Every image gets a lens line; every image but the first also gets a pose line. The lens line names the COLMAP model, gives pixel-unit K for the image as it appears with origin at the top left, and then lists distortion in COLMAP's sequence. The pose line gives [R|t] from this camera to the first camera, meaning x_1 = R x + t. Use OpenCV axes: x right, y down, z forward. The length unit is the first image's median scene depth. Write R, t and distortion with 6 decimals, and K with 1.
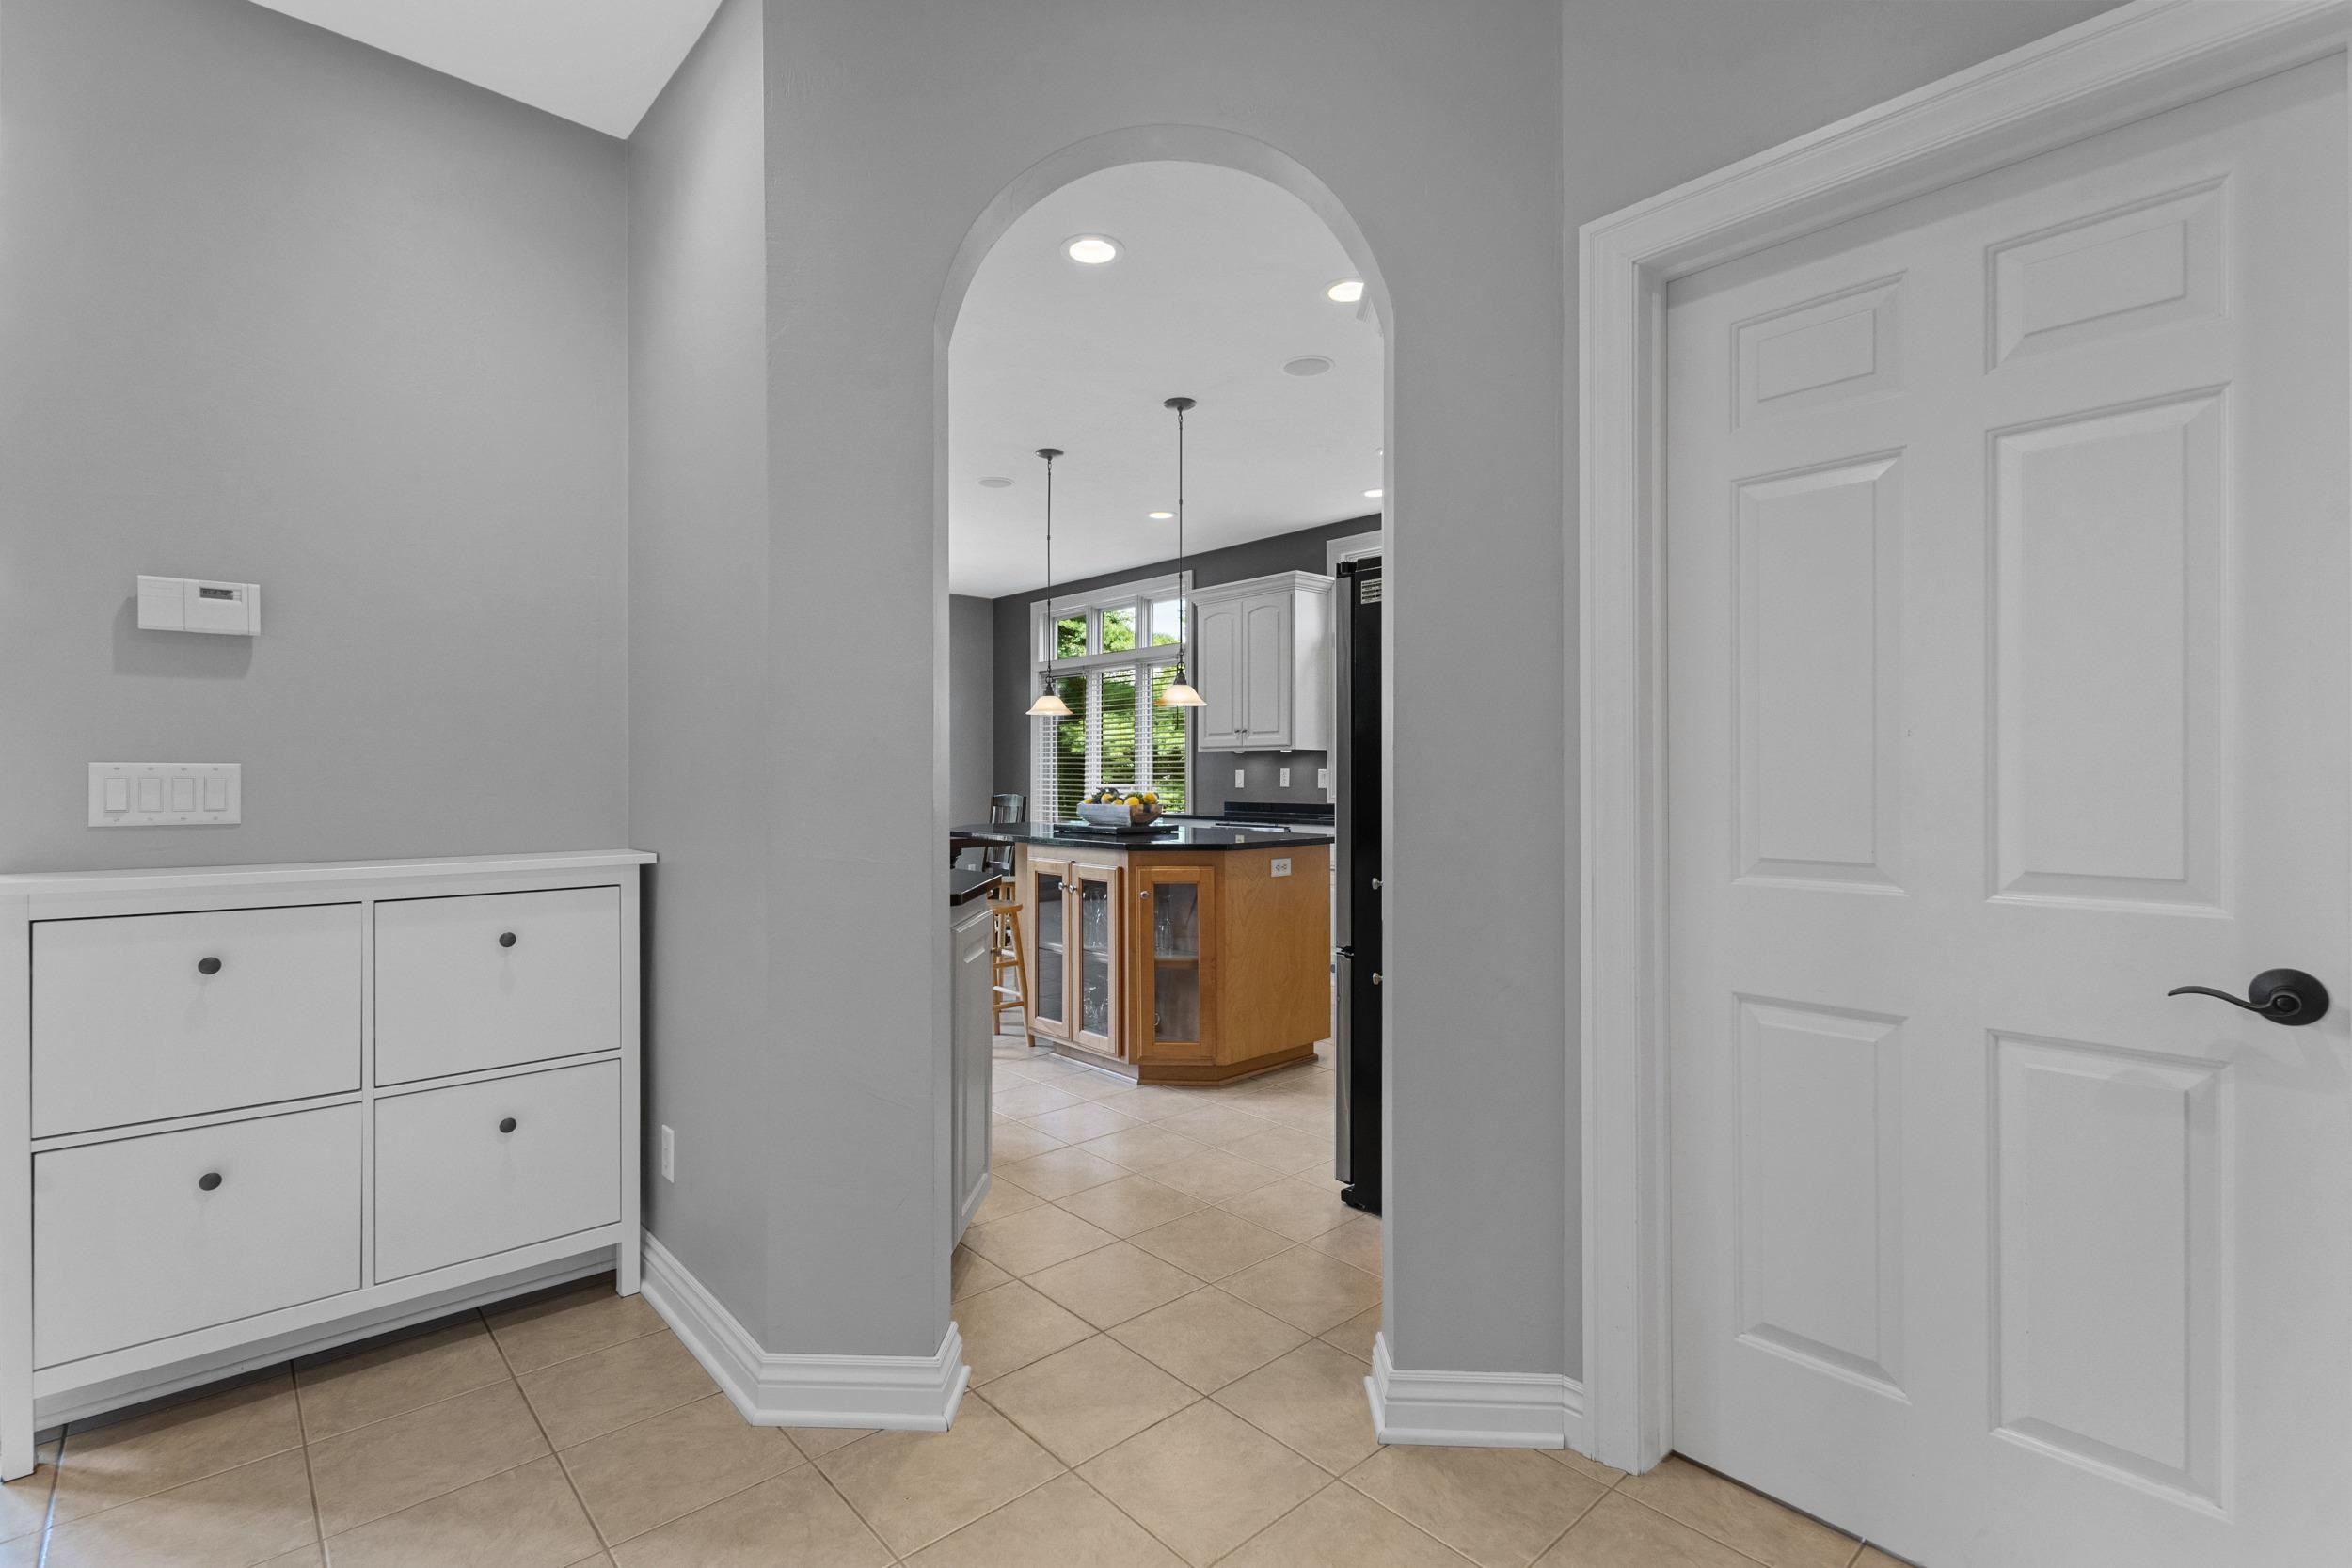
lens RADIAL K [[1086.5, 0, 1176.0], [0, 1086.5, 784.0], [0, 0, 1]] dist [0.014932, -0.000377]
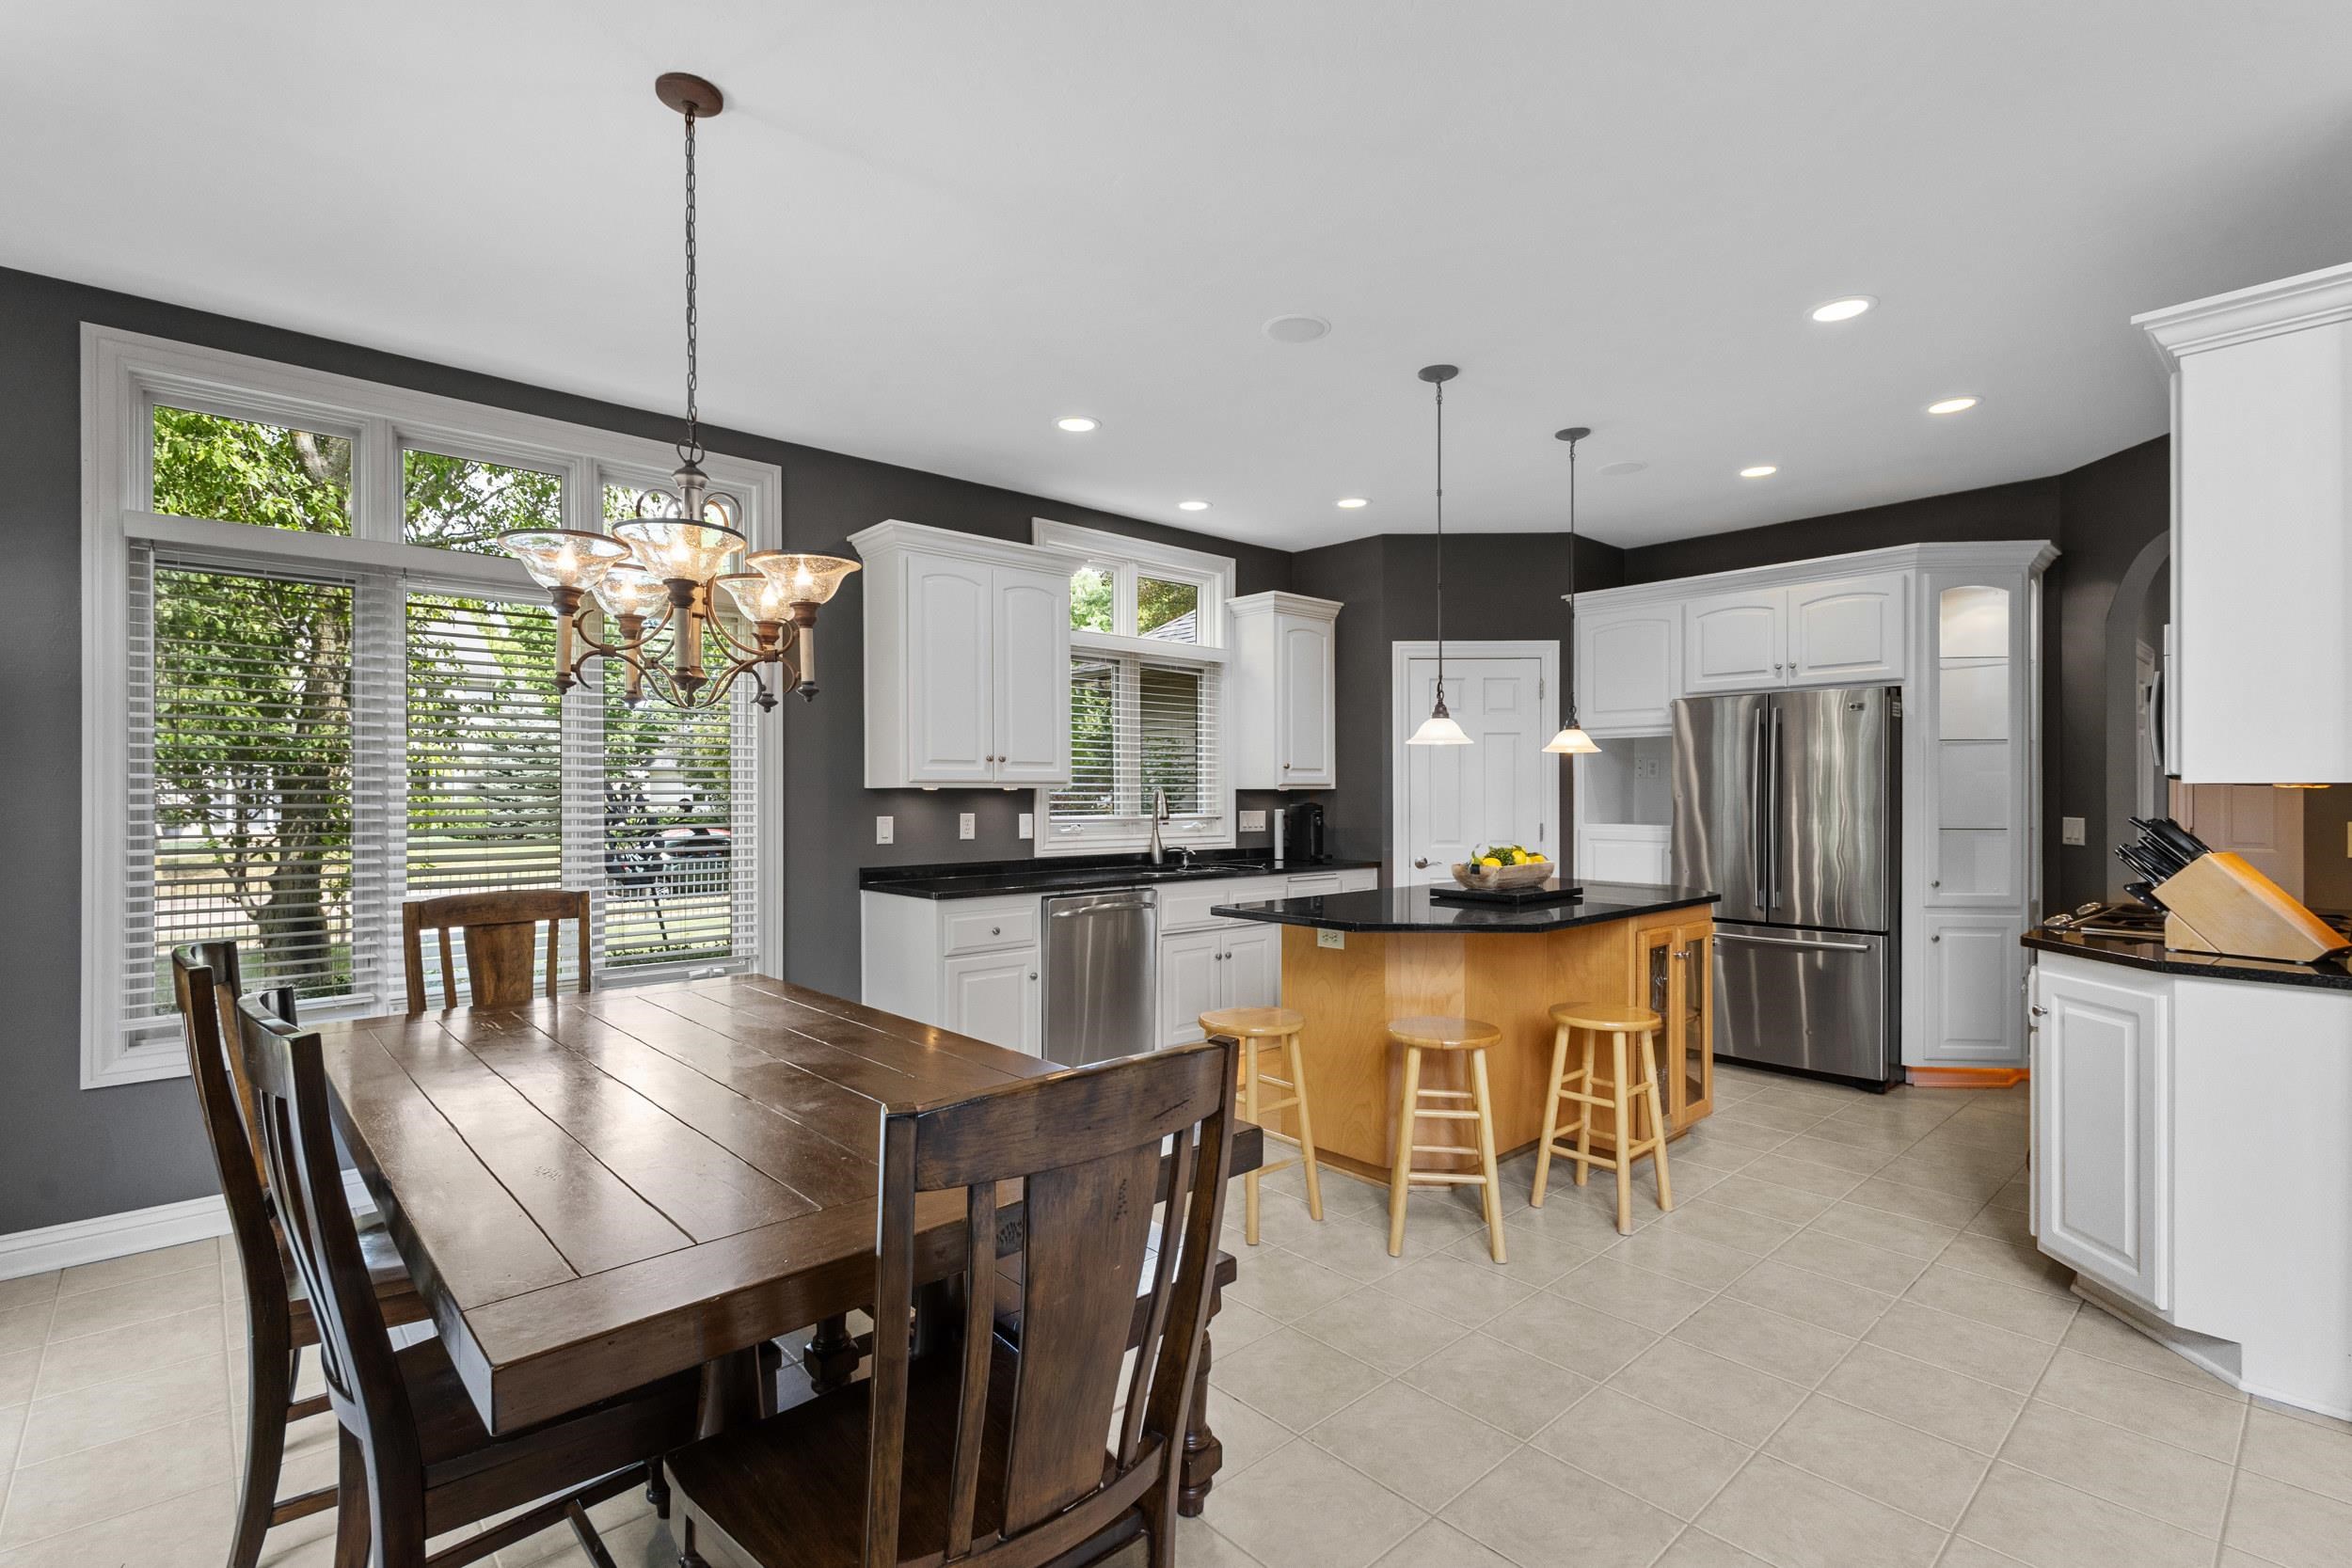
lens RADIAL K [[1079.5, 0, 1178.0], [0, 1079.5, 797.4], [0, 0, 1]] dist [0.001220, -0.001354]
pose [[0.000814, -0.001225, 0.999999, -0.877910], [0.012041, 0.999927, 0.001215, -0.034666], [-0.999927, 0.012040, 0.000828, 1.260432]]
